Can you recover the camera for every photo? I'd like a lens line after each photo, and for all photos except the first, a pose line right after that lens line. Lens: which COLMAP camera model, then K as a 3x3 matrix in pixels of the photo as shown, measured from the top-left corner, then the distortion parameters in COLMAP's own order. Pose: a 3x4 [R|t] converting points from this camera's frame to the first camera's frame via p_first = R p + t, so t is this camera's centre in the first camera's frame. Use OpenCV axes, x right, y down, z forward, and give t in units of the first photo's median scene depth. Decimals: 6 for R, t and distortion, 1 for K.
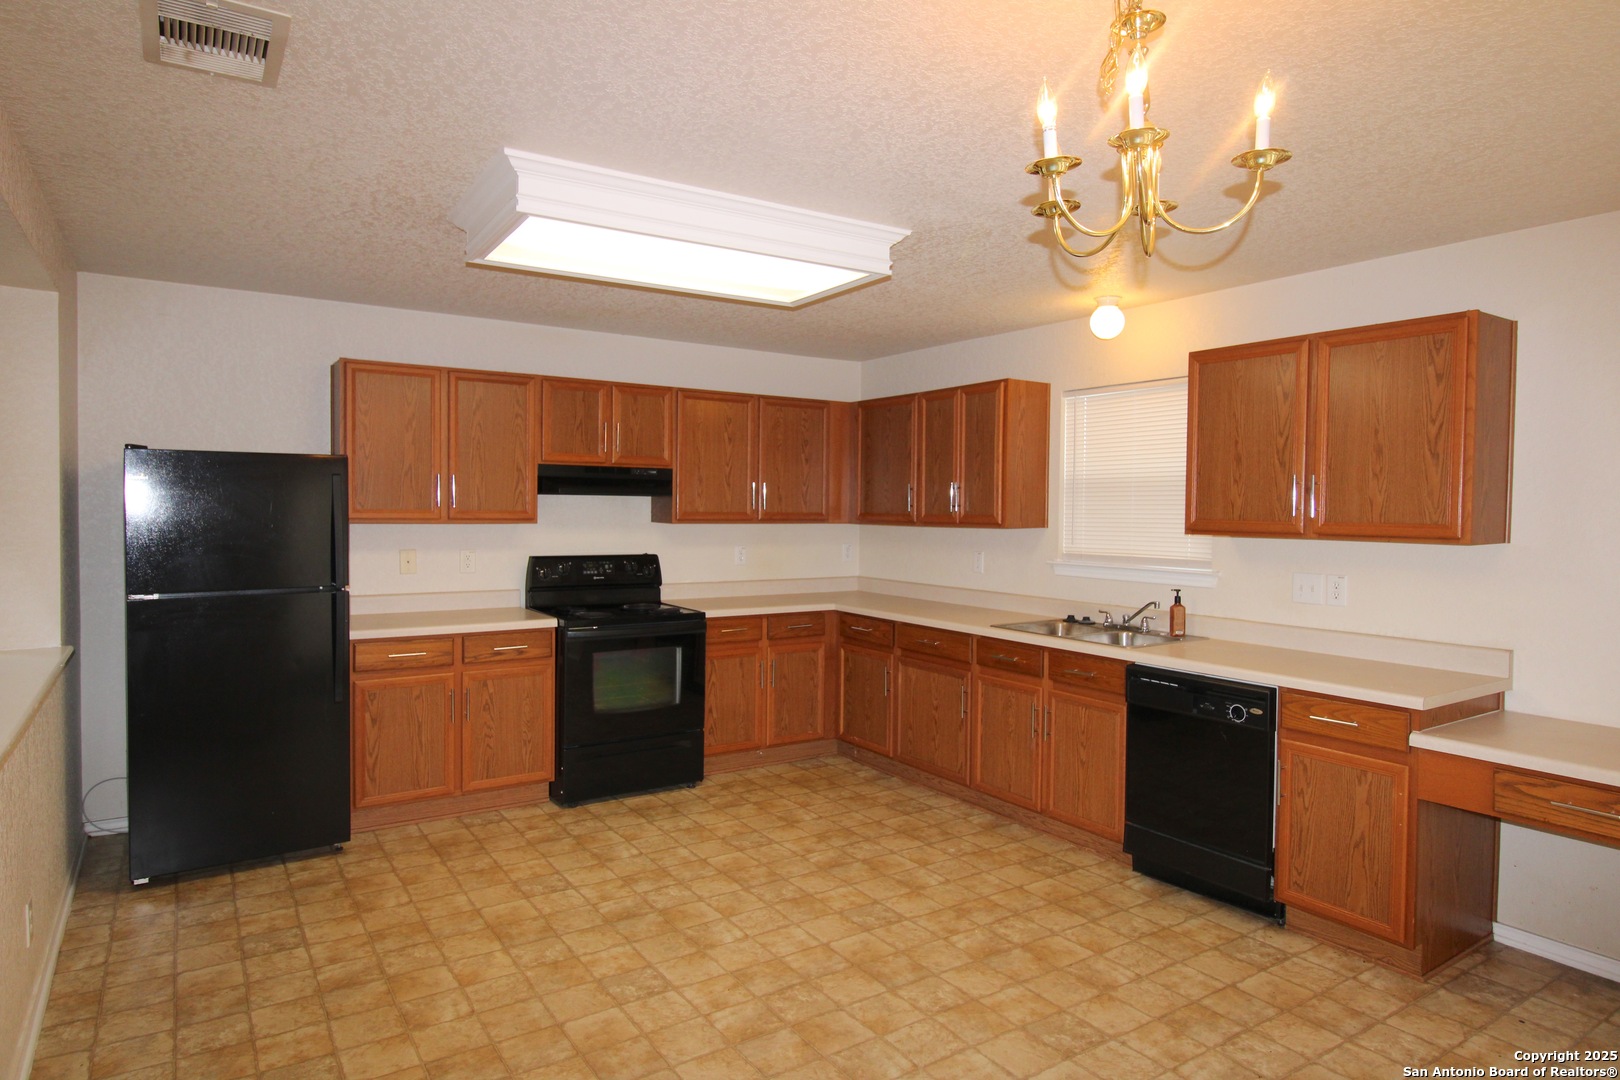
lens RADIAL K [[960.8, 0, 805.1], [0, 960.8, 542.2], [0, 0, 1]] dist [0.004837, -0.001267]
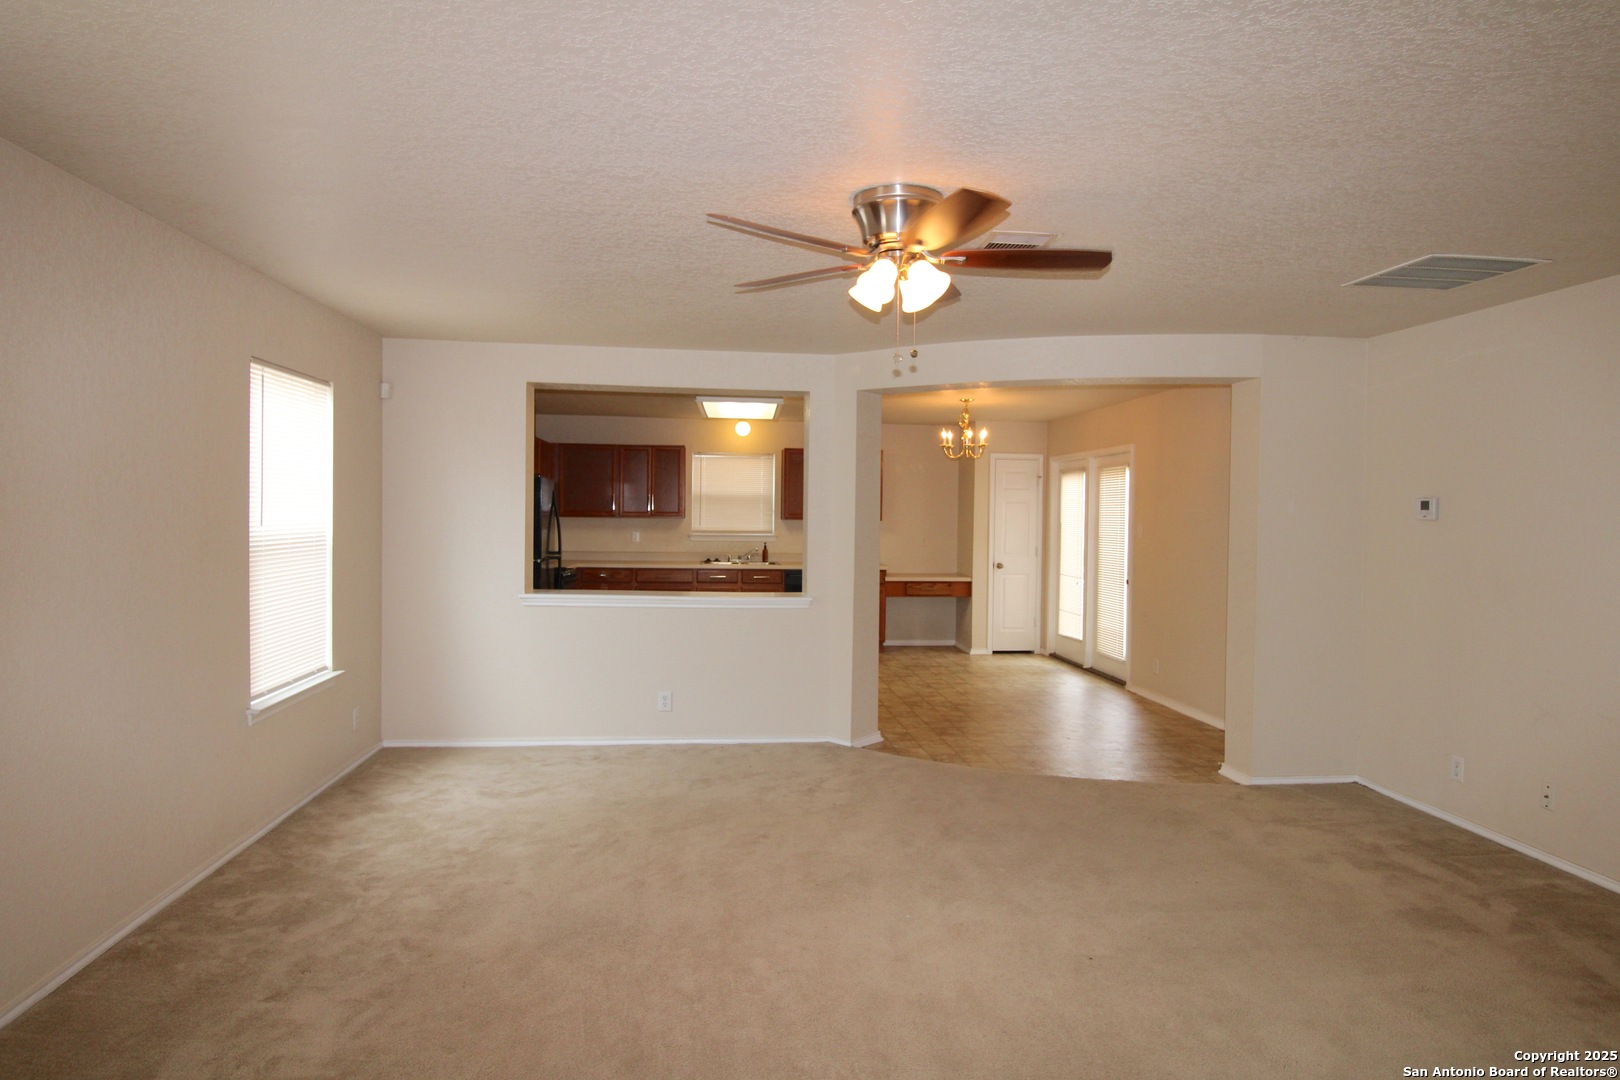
lens RADIAL K [[960.8, 0, 818.3], [0, 960.8, 543.9], [0, 0, 1]] dist [0.004837, -0.001267]
pose [[0.444727, -0.031836, 0.895100, -1.532214], [0.023310, 0.999441, 0.023966, -0.001796], [-0.895363, 0.010206, 0.445220, -0.171479]]
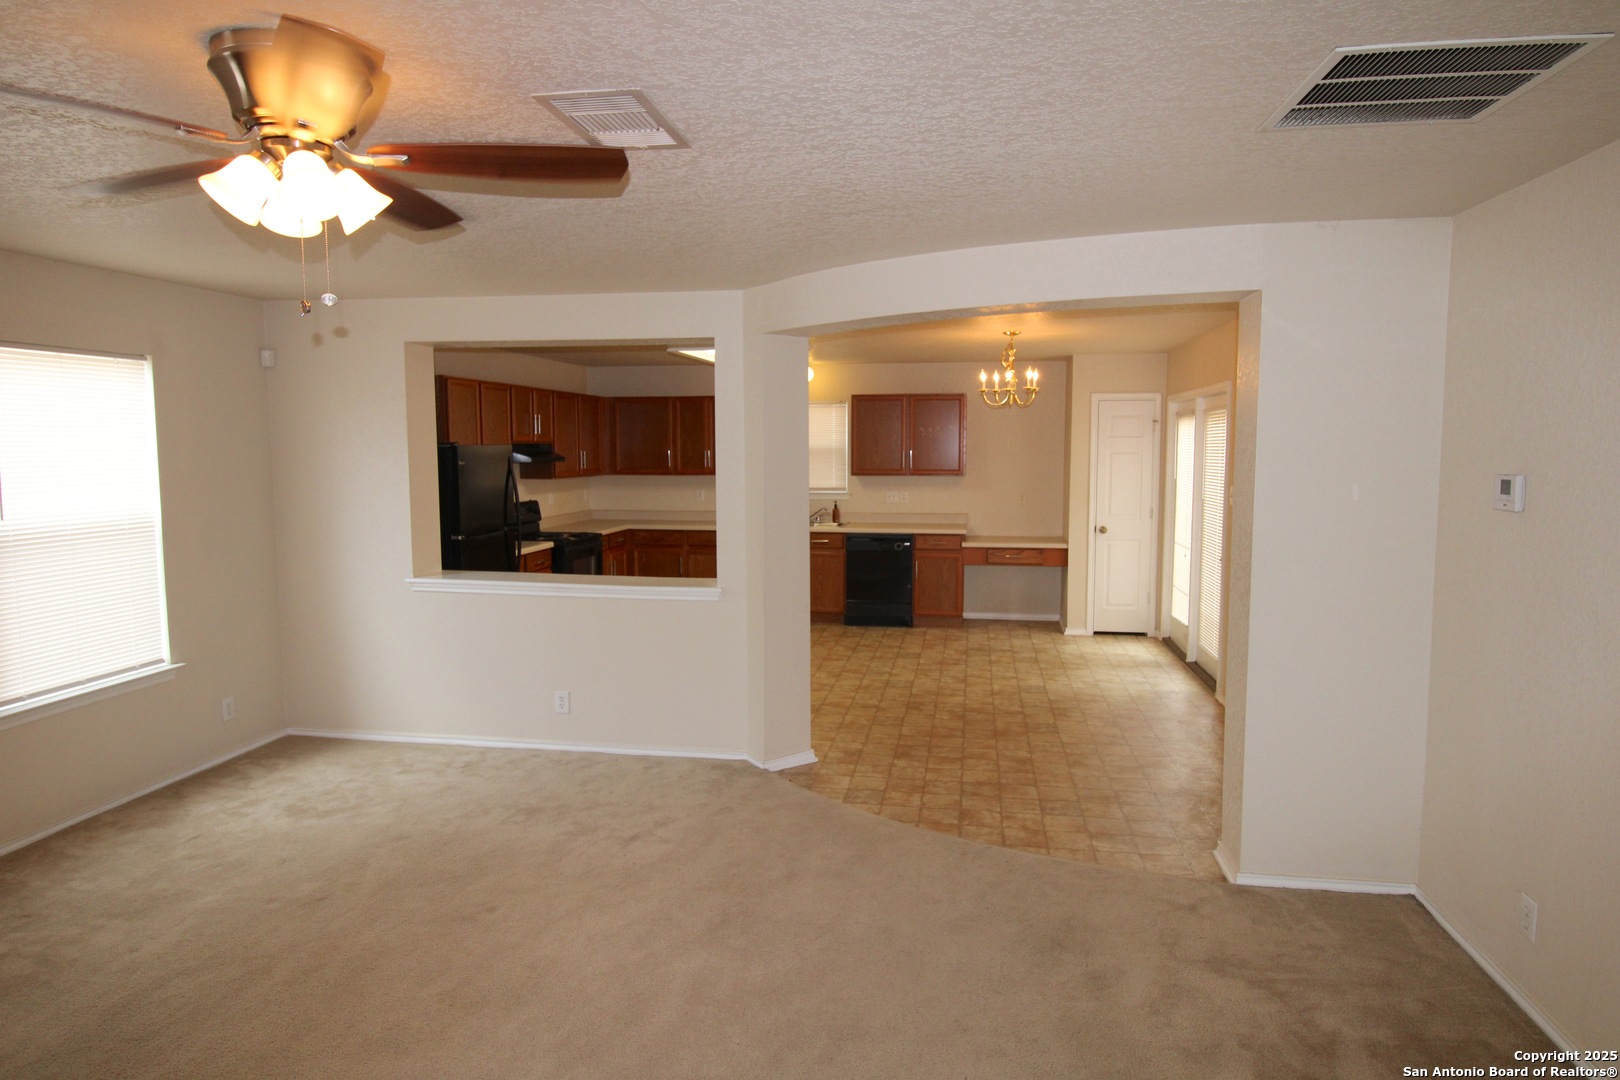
lens RADIAL K [[960.8, 0, 810.4], [0, 960.8, 540.0], [0, 0, 1]] dist [0.004837, -0.001267]
pose [[0.672964, -0.081455, 0.735177, -1.115531], [0.034472, 0.996292, 0.078831, -0.032505], [-0.738872, -0.027707, 0.673276, -0.374758]]
